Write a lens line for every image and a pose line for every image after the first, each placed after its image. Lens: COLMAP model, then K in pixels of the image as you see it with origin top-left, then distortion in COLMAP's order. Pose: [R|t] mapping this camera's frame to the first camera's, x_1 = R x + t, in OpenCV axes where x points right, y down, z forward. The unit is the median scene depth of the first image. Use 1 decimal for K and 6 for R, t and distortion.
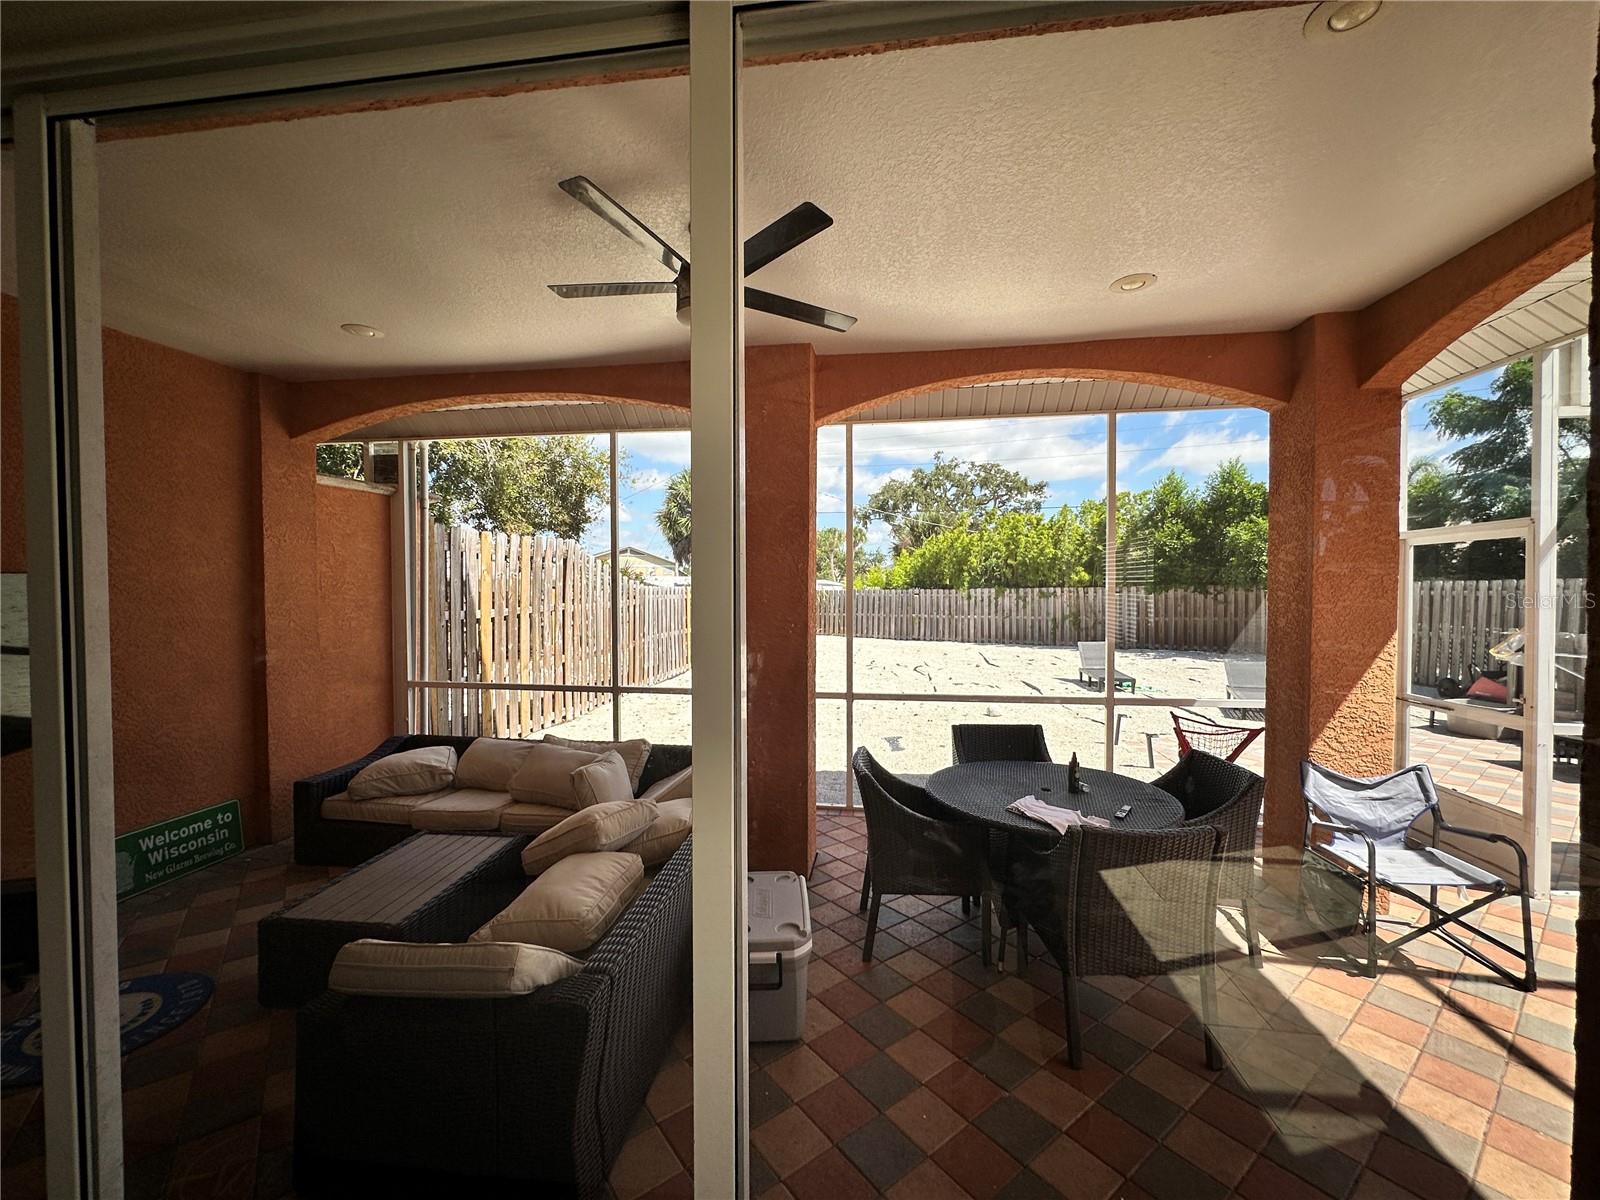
lens RADIAL K [[640.3, 0, 800.7], [0, 640.3, 605.5], [0, 0, 1]] dist [-0.002413, 0.000694]
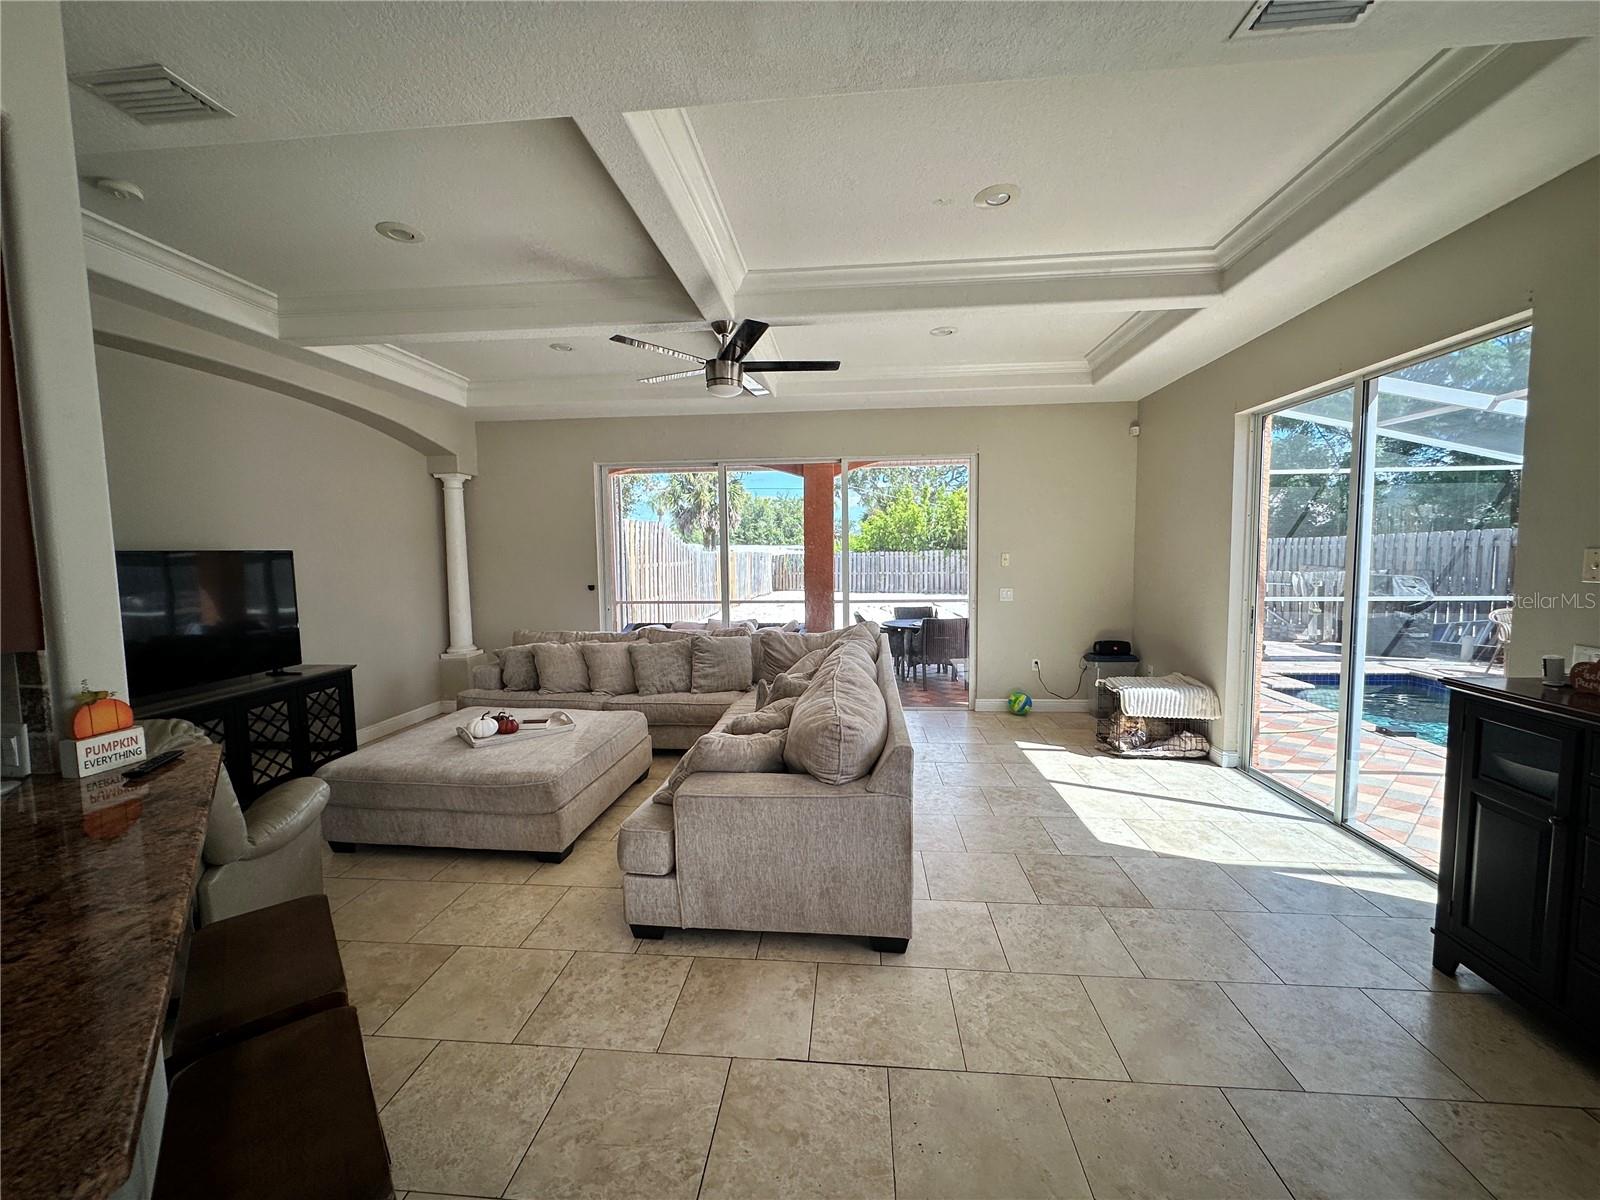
lens RADIAL K [[640.3, 0, 798.9], [0, 640.3, 599.1], [0, 0, 1]] dist [-0.002413, 0.000694]
pose [[0.998816, -0.019079, 0.044744, -0.045268], [0.017160, 0.998933, 0.042888, 0.011851], [-0.045514, -0.042069, 0.998077, -0.281450]]
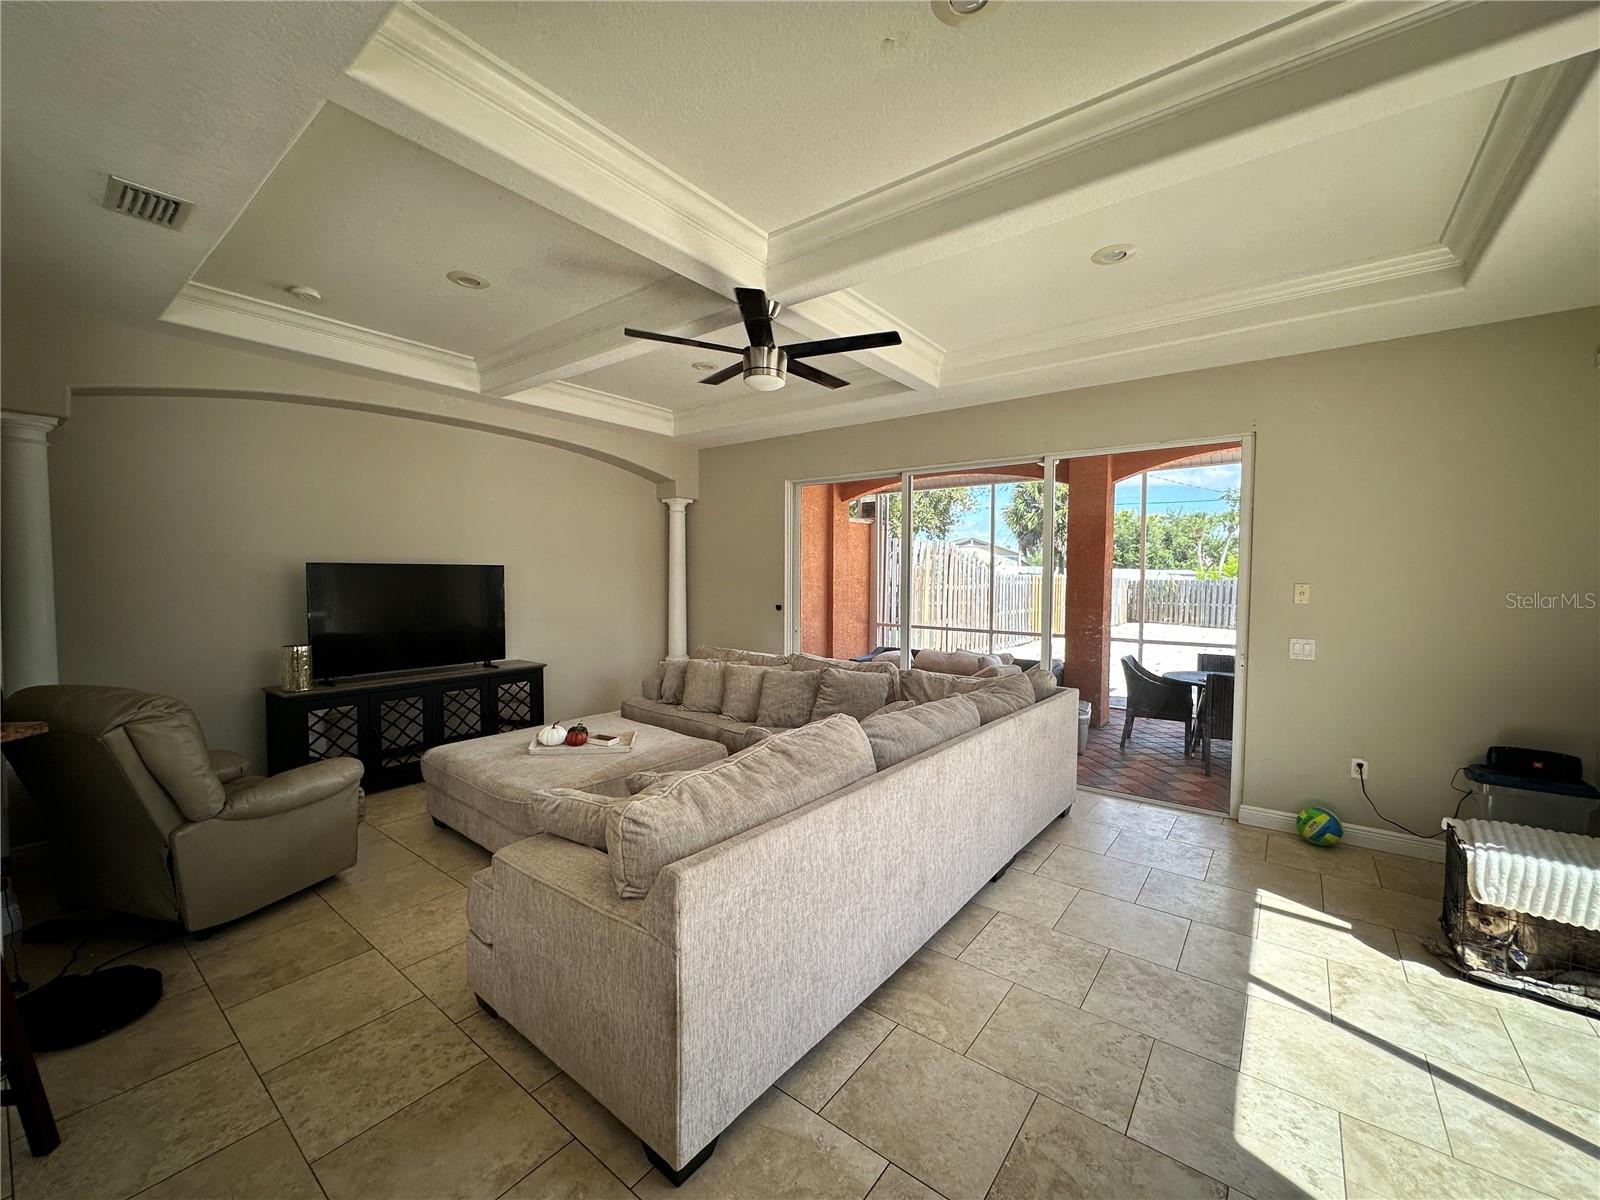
lens RADIAL K [[640.3, 0, 799.4], [0, 640.3, 599.1], [0, 0, 1]] dist [-0.002413, 0.000694]
pose [[0.867426, 0.022788, -0.497044, 0.035455], [-0.020499, 0.999739, 0.010062, 0.010489], [0.497144, 0.001461, 0.867667, -0.221138]]
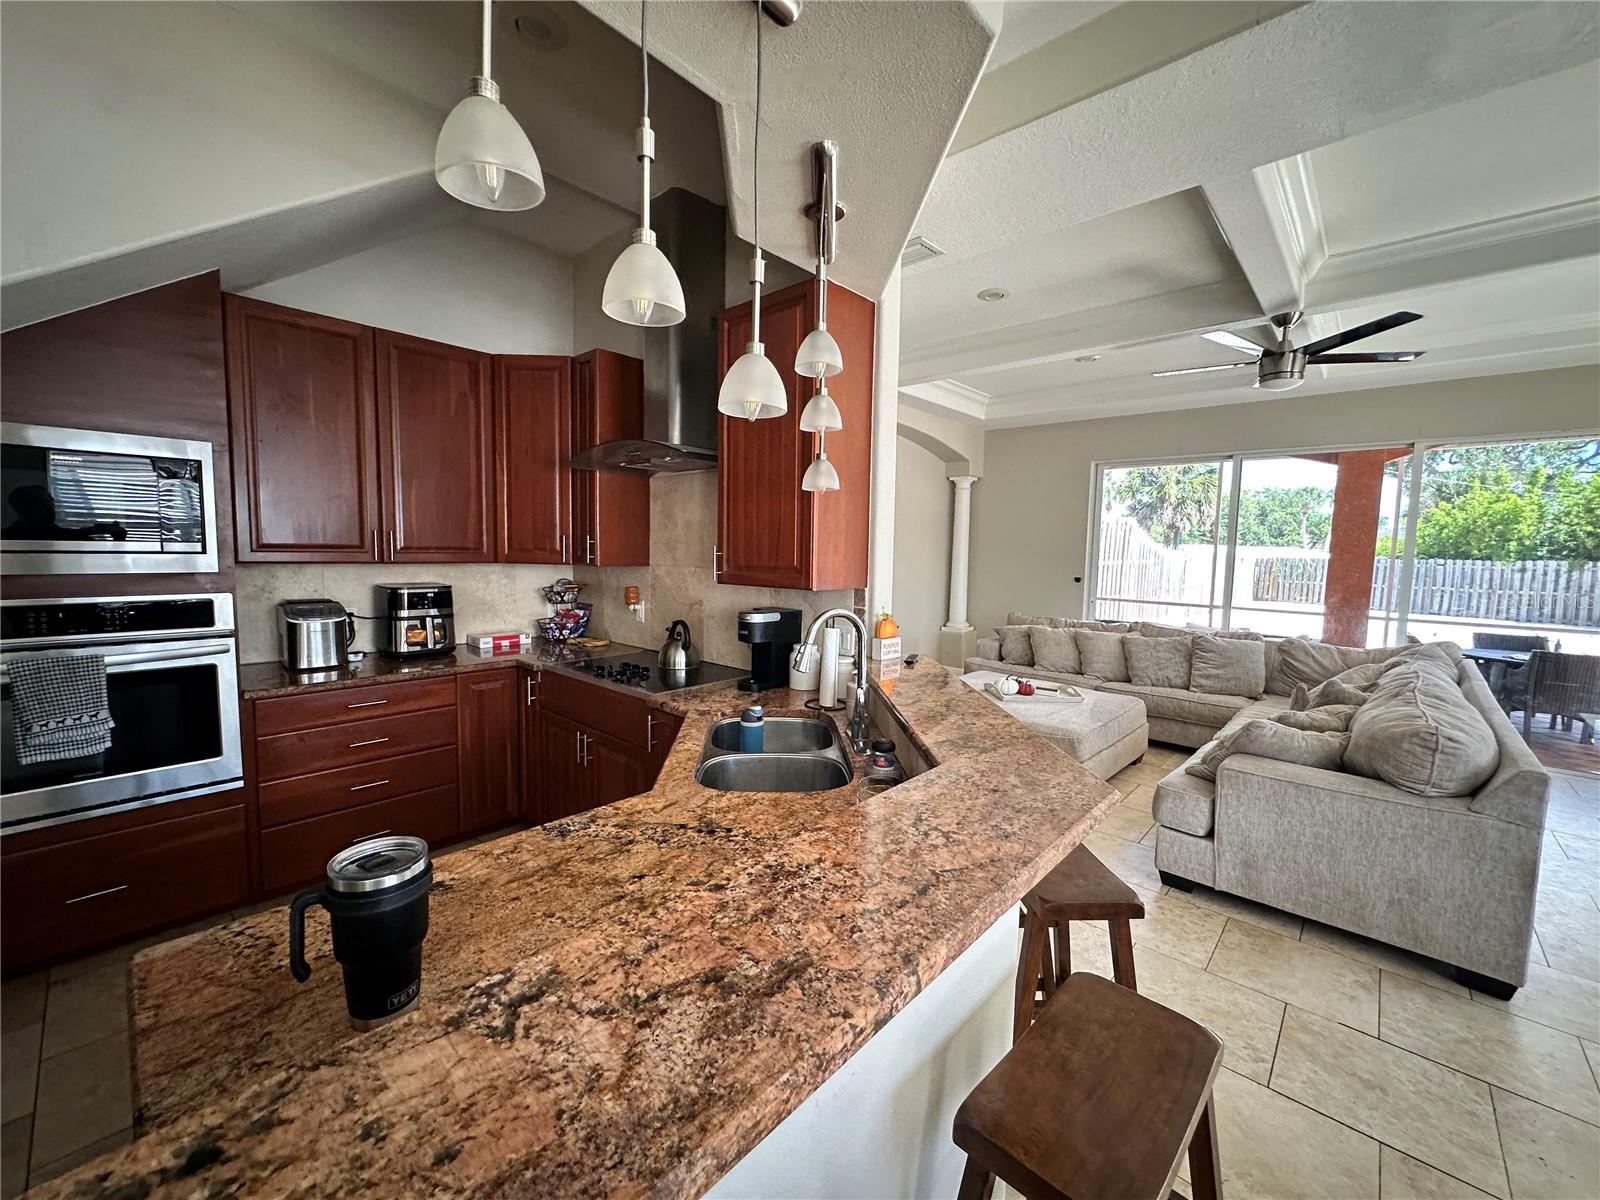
lens RADIAL K [[640.3, 0, 799.5], [0, 640.3, 599.2], [0, 0, 1]] dist [-0.002413, 0.000694]
pose [[0.823084, 0.062790, -0.564439, -0.064729], [-0.036792, 0.997677, 0.057334, 0.014560], [0.566727, -0.026424, 0.823482, -0.323321]]
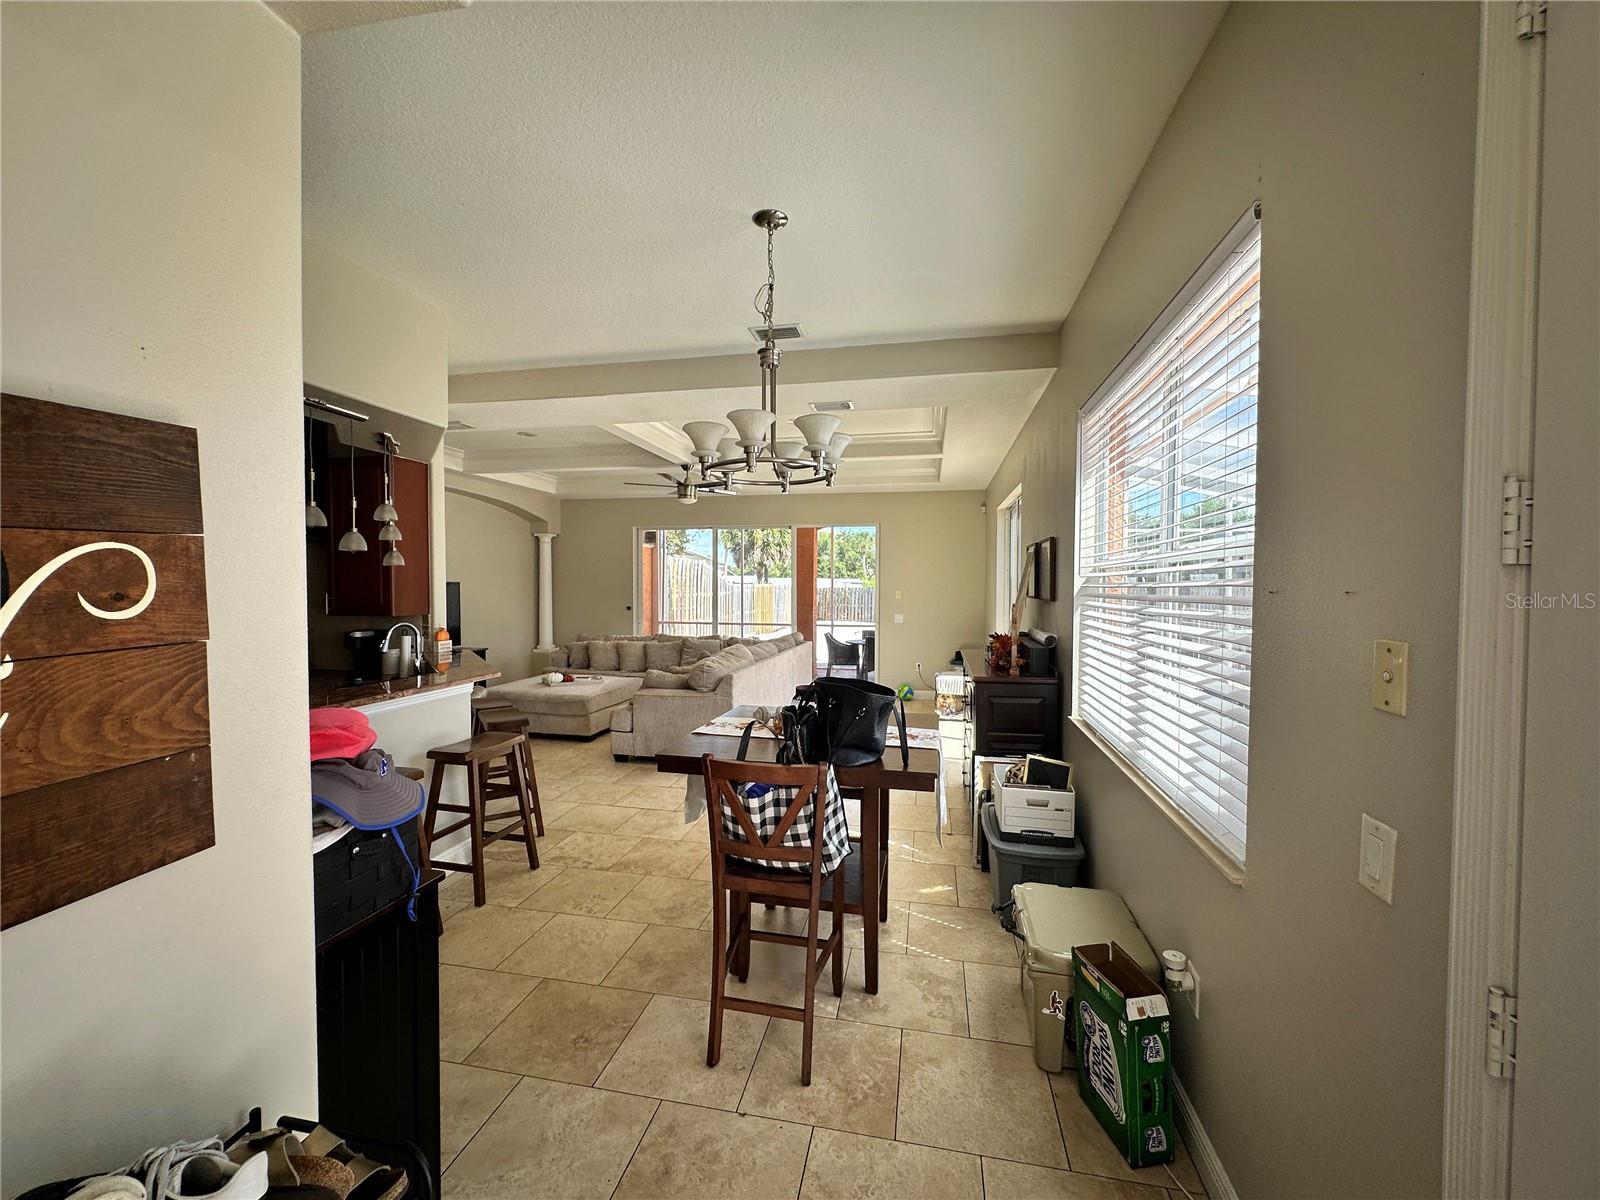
lens RADIAL K [[640.3, 0, 800.7], [0, 640.3, 599.3], [0, 0, 1]] dist [-0.002413, 0.000694]
pose [[0.998048, 0.002587, -0.062392, 0.030682], [-0.003090, 0.999964, -0.007963, 0.014991], [0.062369, 0.008140, 0.998020, -0.443980]]
